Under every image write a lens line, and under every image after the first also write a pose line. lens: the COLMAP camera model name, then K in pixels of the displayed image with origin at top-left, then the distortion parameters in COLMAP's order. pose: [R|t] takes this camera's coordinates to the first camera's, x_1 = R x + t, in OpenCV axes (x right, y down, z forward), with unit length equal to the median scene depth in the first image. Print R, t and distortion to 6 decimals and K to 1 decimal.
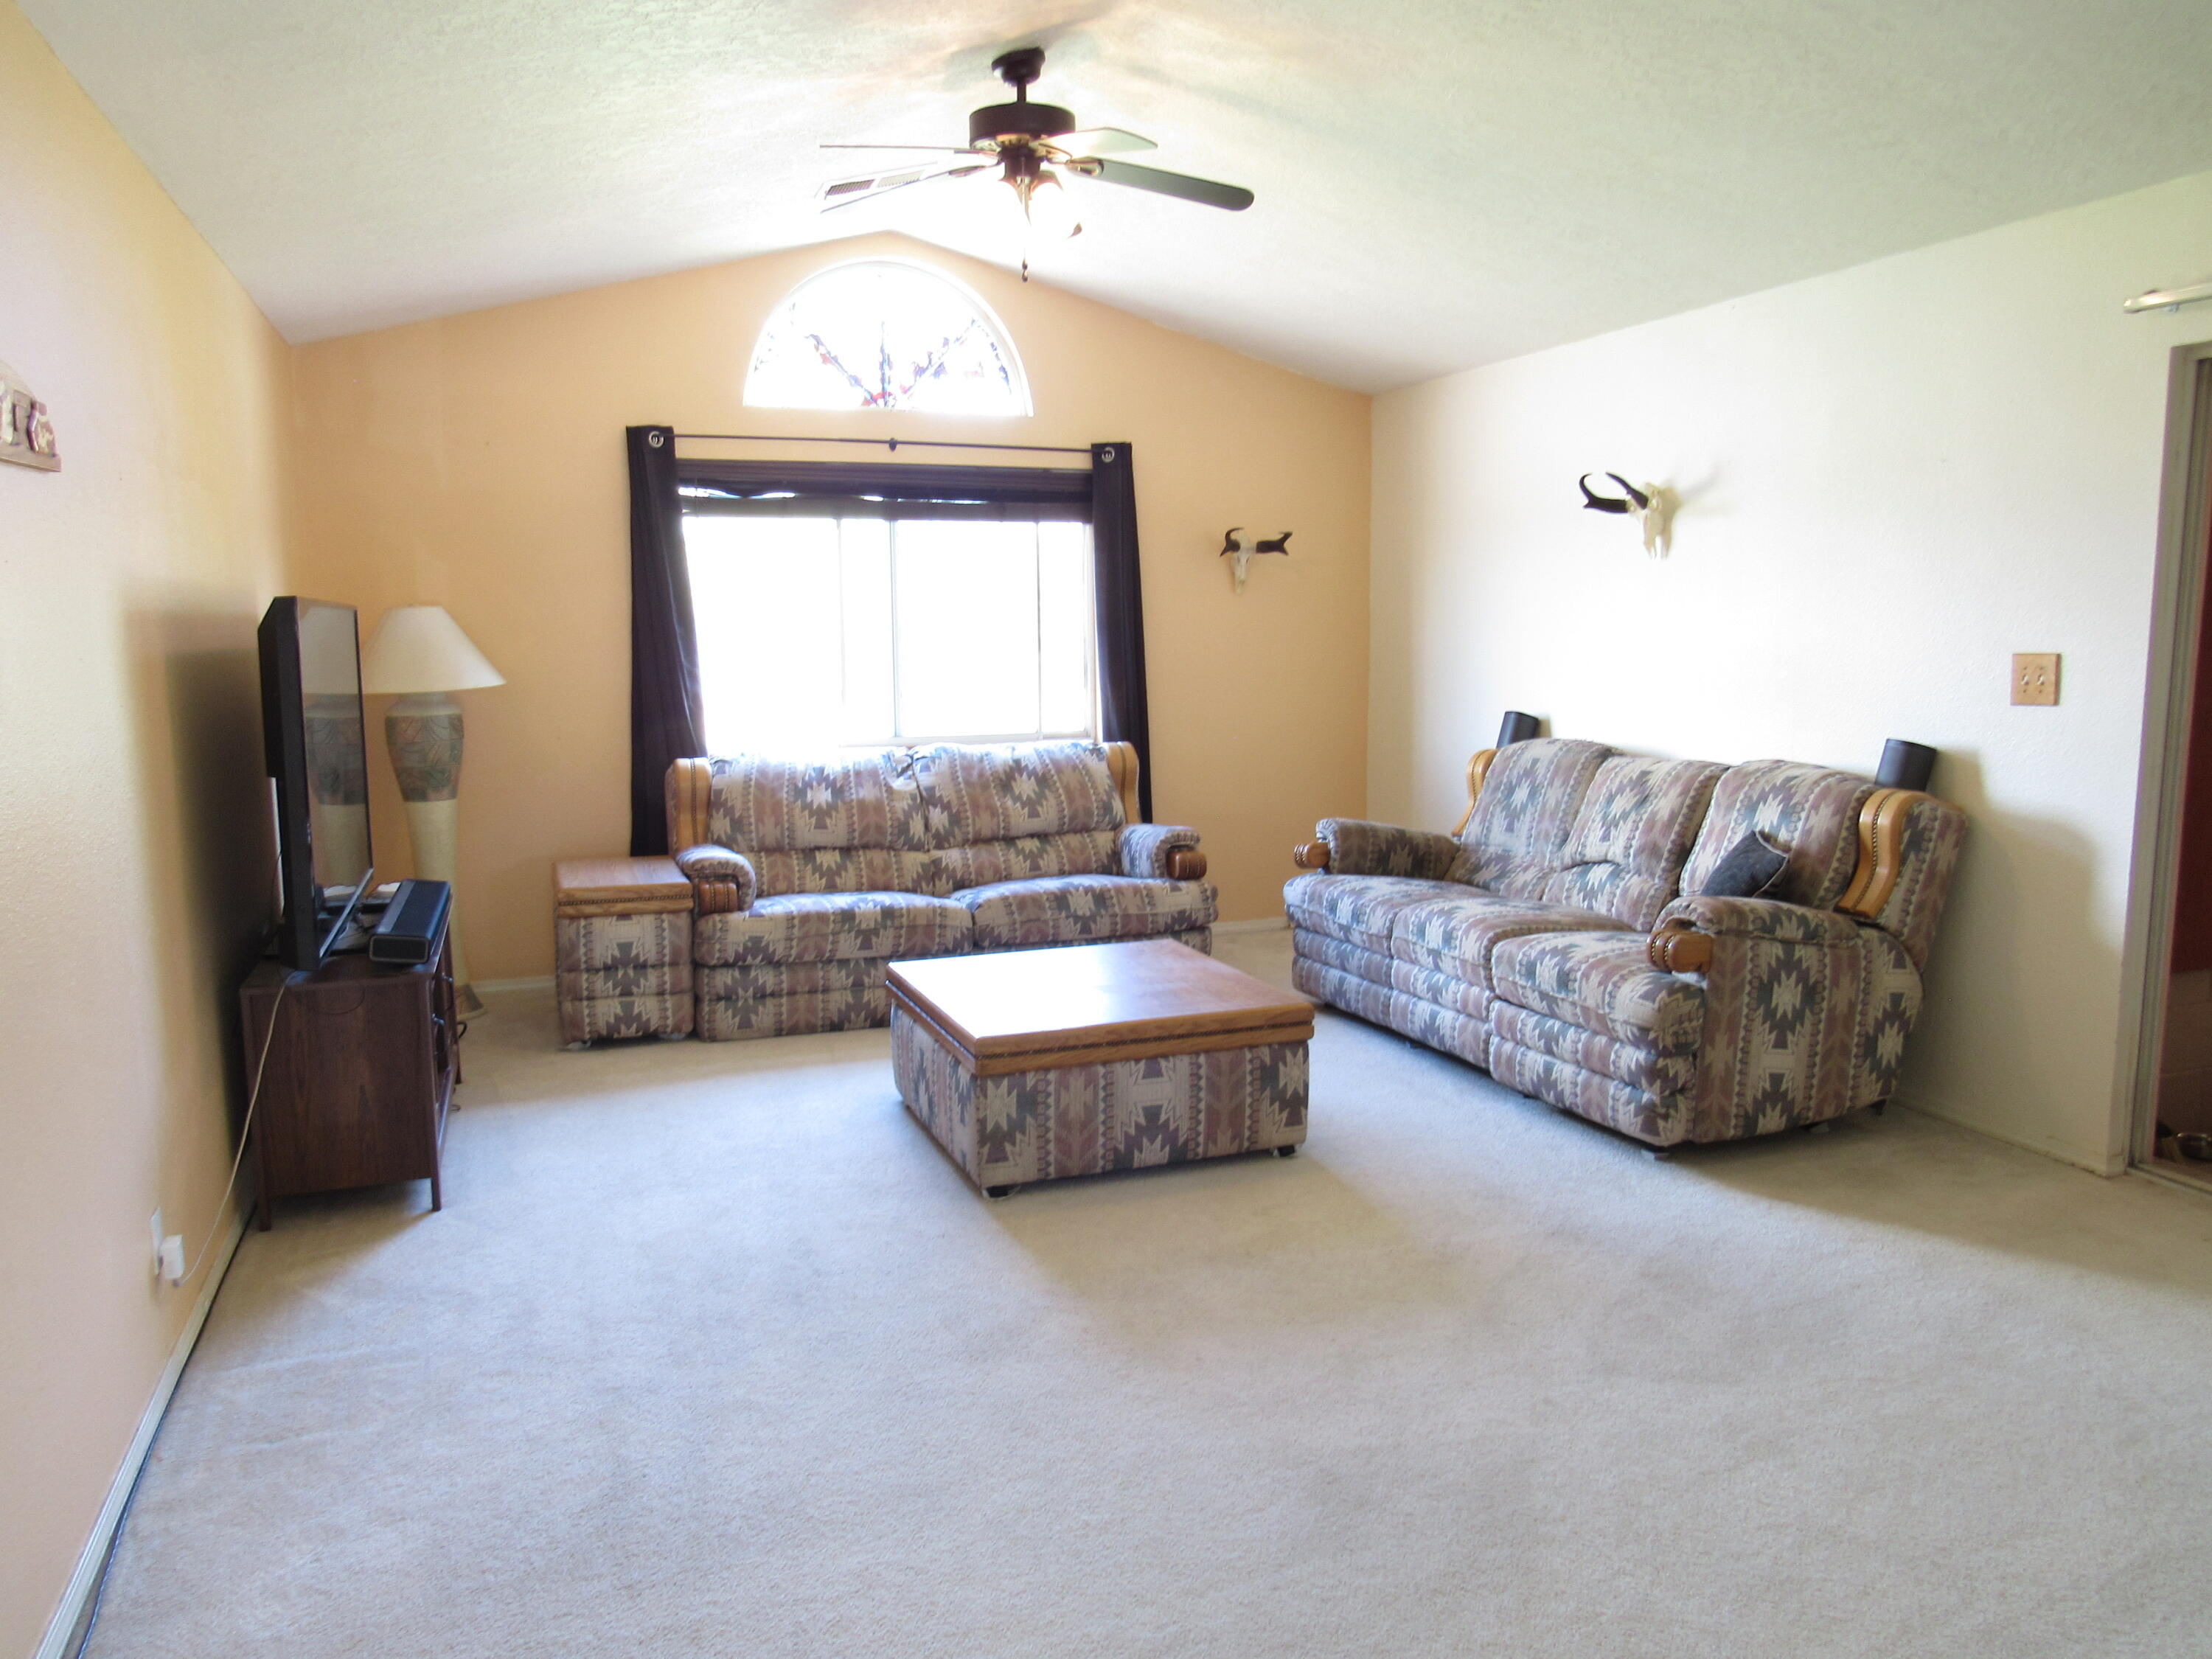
lens RADIAL K [[1562.0, 0, 1090.9], [0, 1562.0, 829.3], [0, 0, 1]] dist [-0.017150, -0.000689]
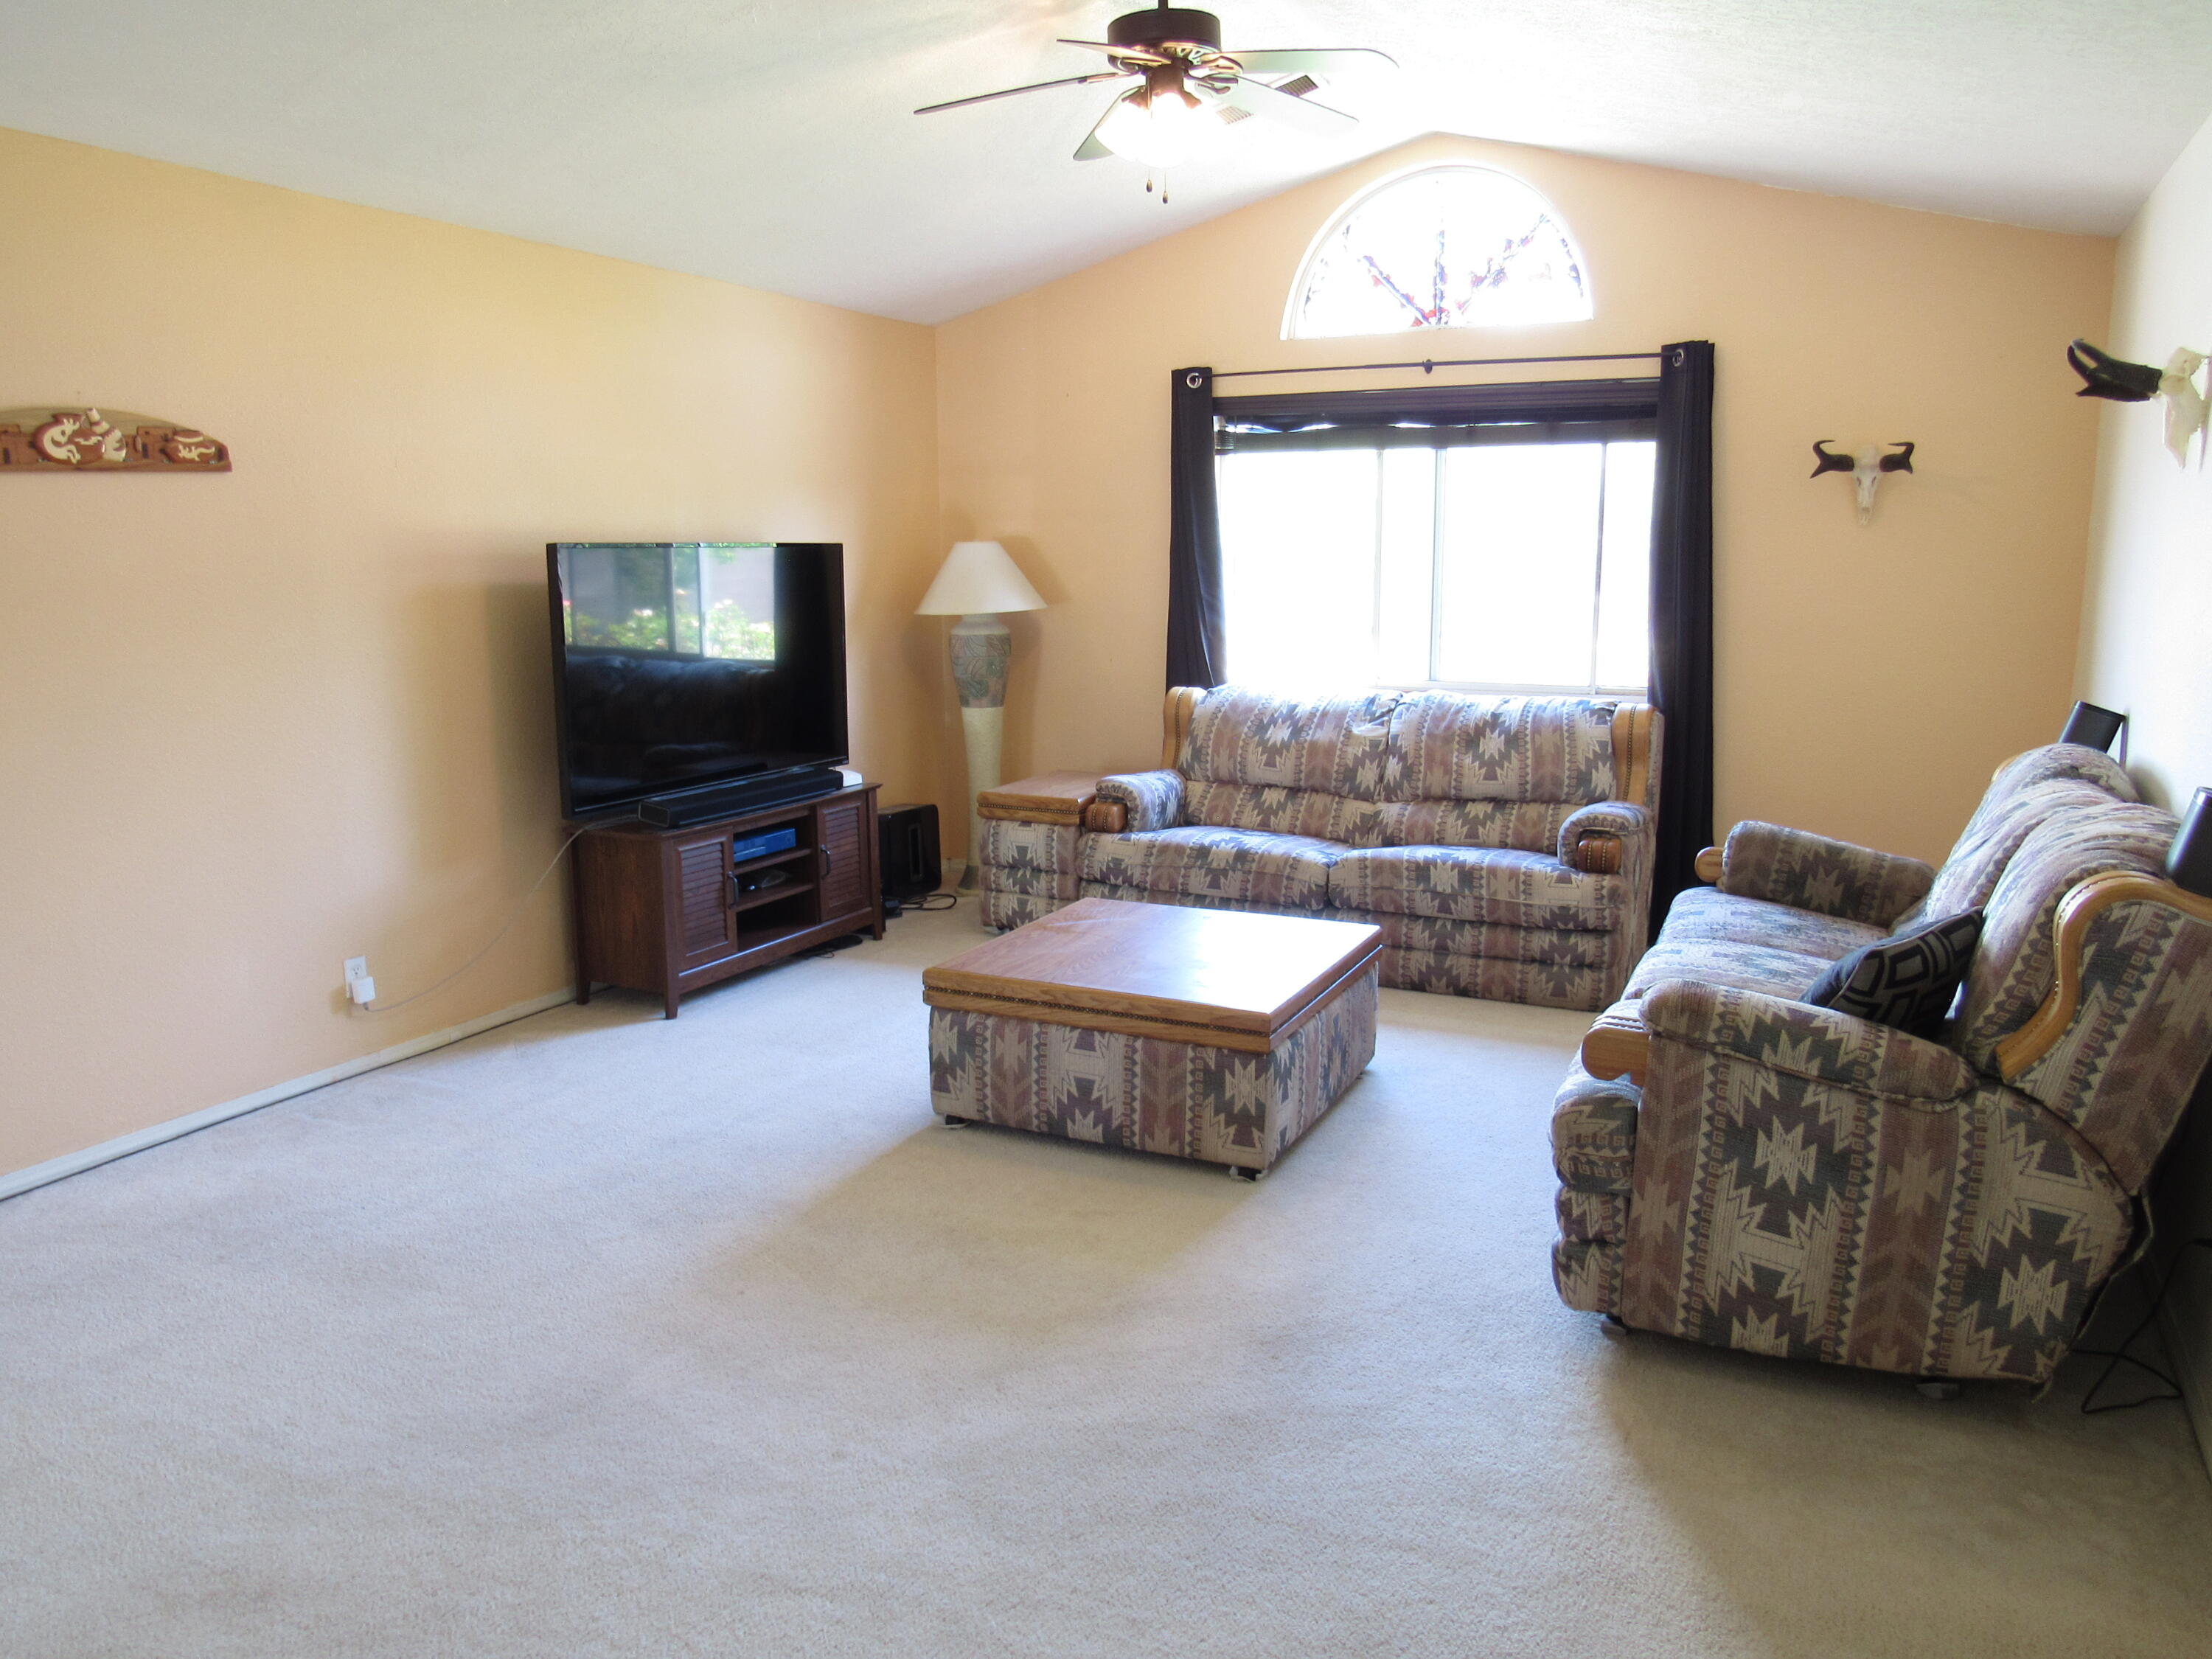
lens RADIAL K [[1562.0, 0, 1113.5], [0, 1562.0, 828.6], [0, 0, 1]] dist [-0.017150, -0.000689]
pose [[0.690428, 0.132244, -0.711211, 0.494545], [-0.097164, 0.991193, 0.089980, -0.042800], [0.716846, 0.006979, 0.697196, 0.243314]]
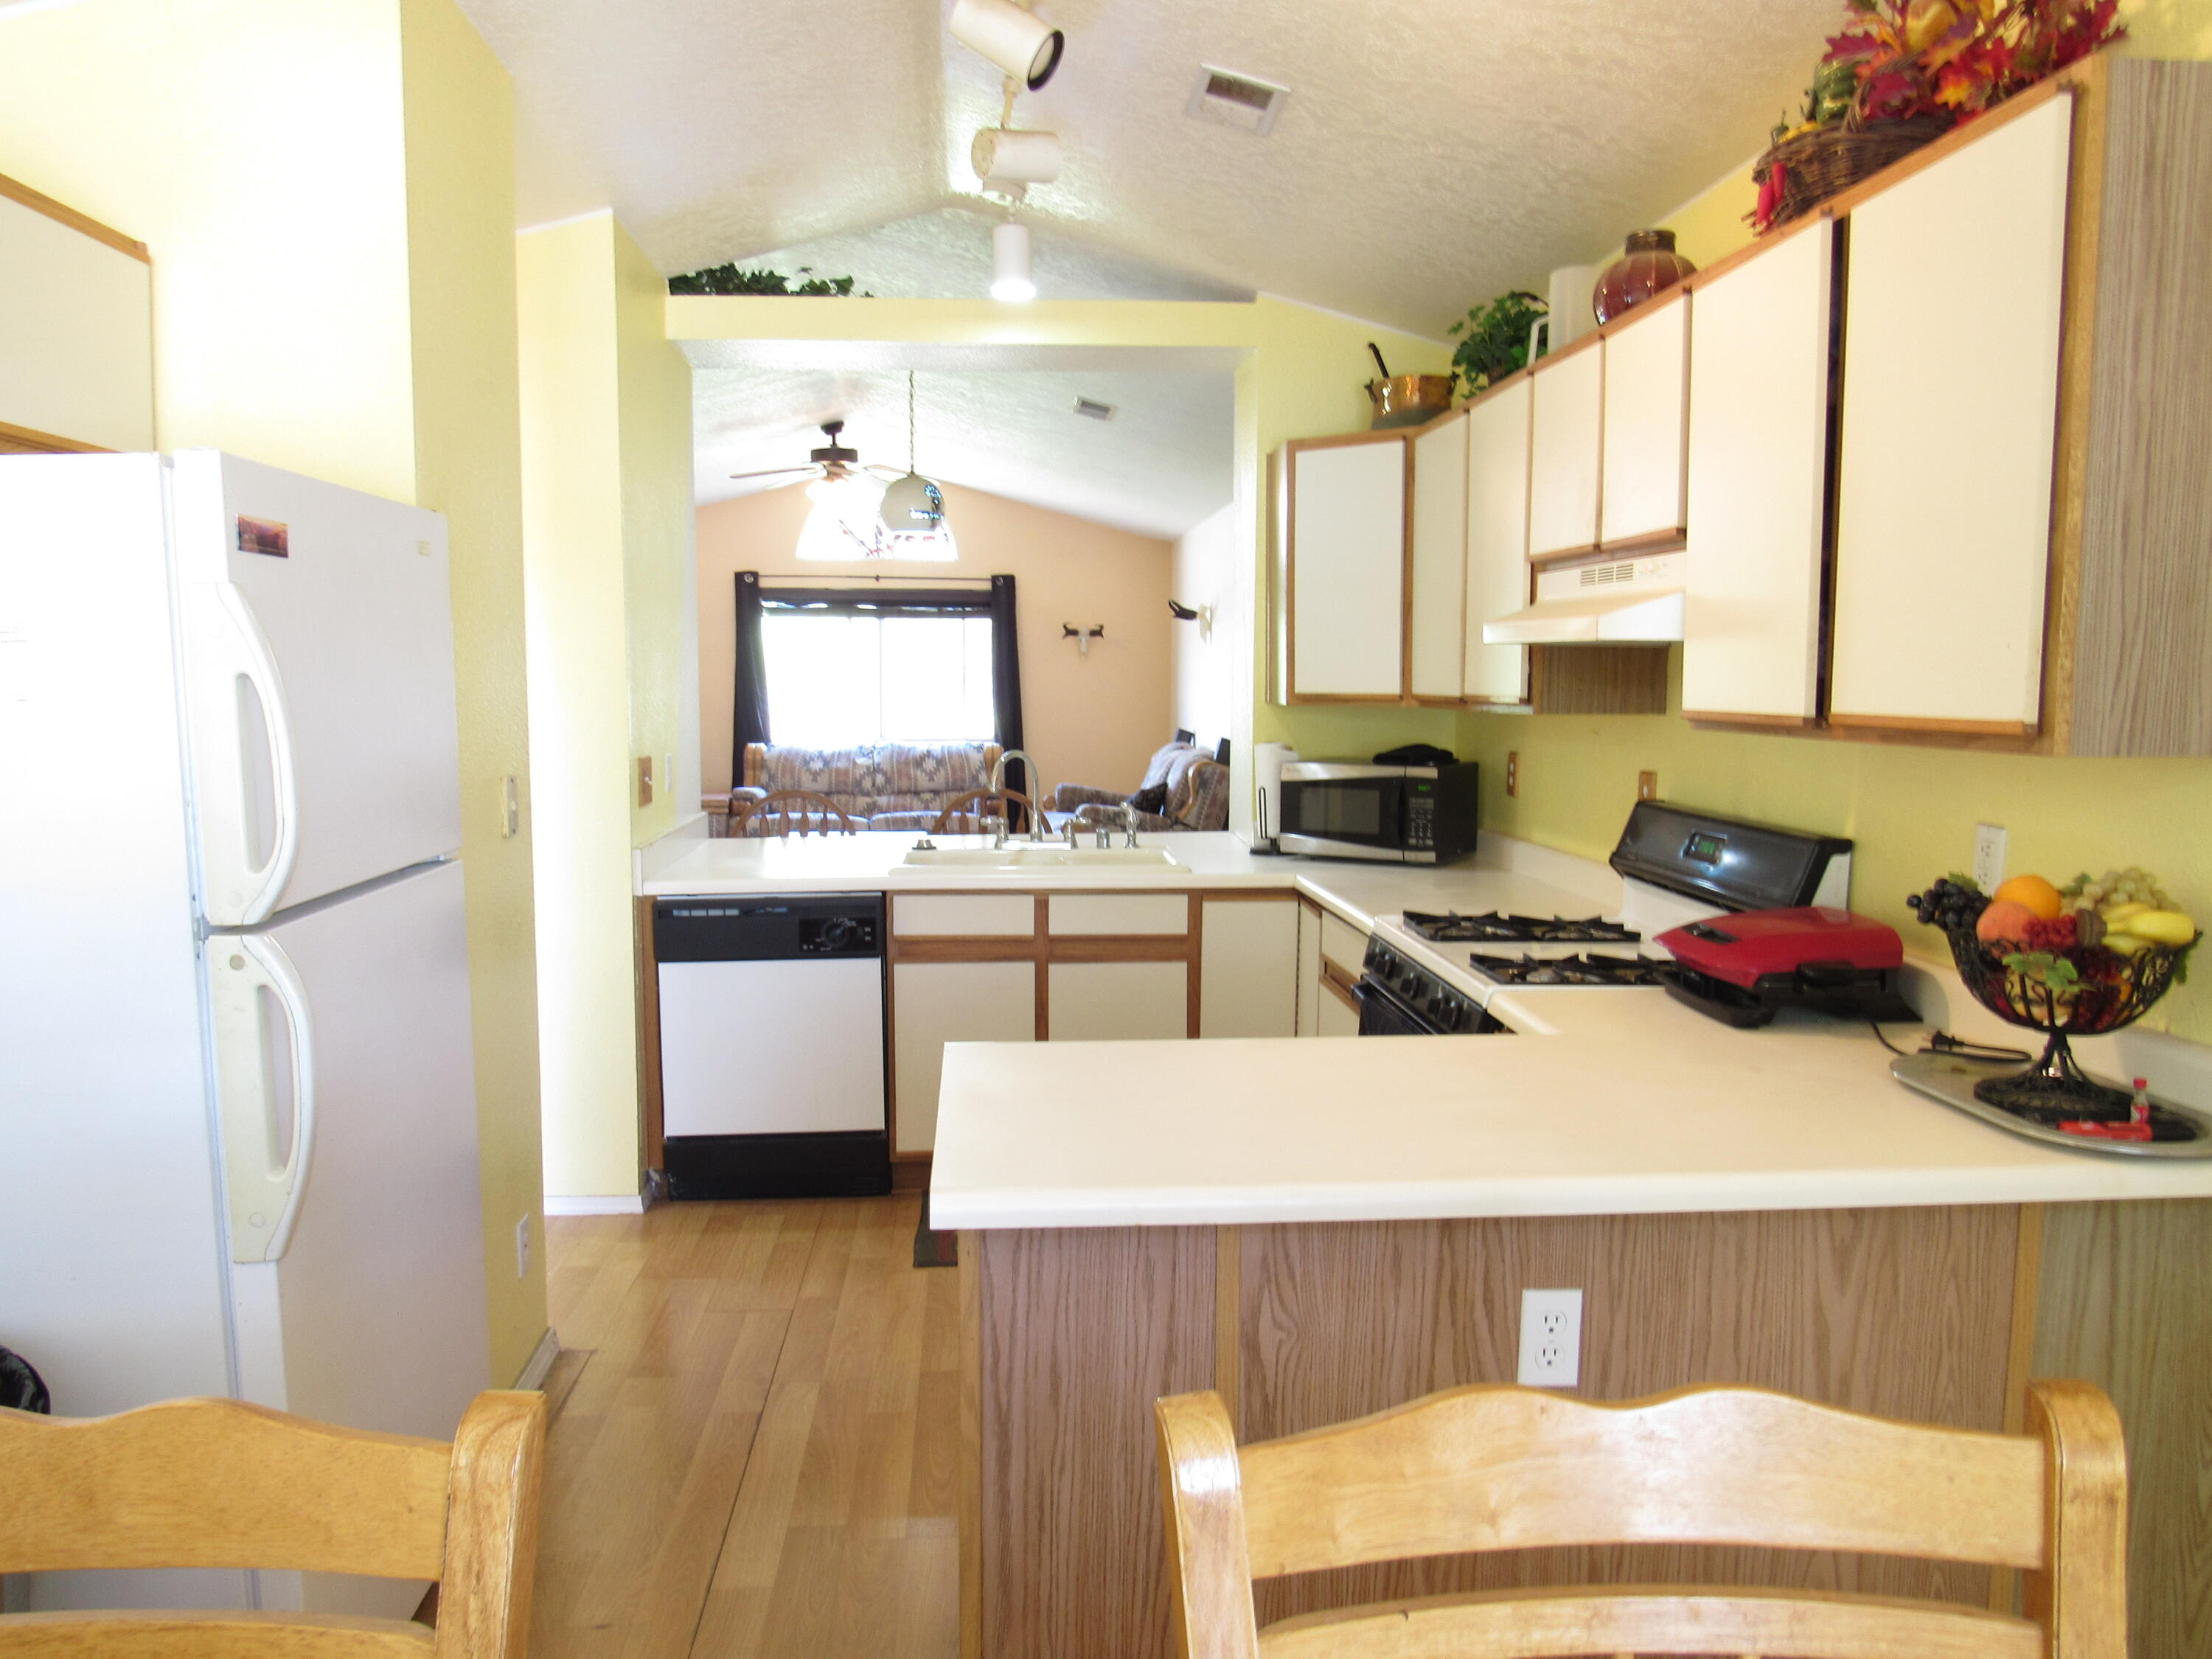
lens RADIAL K [[1562.0, 0, 1102.7], [0, 1562.0, 809.2], [0, 0, 1]] dist [-0.017150, -0.000689]
pose [[0.964158, 0.035439, -0.262952, 0.696392], [-0.047259, 0.998130, -0.038761, 0.094014], [0.261087, 0.049798, 0.964030, -0.771907]]
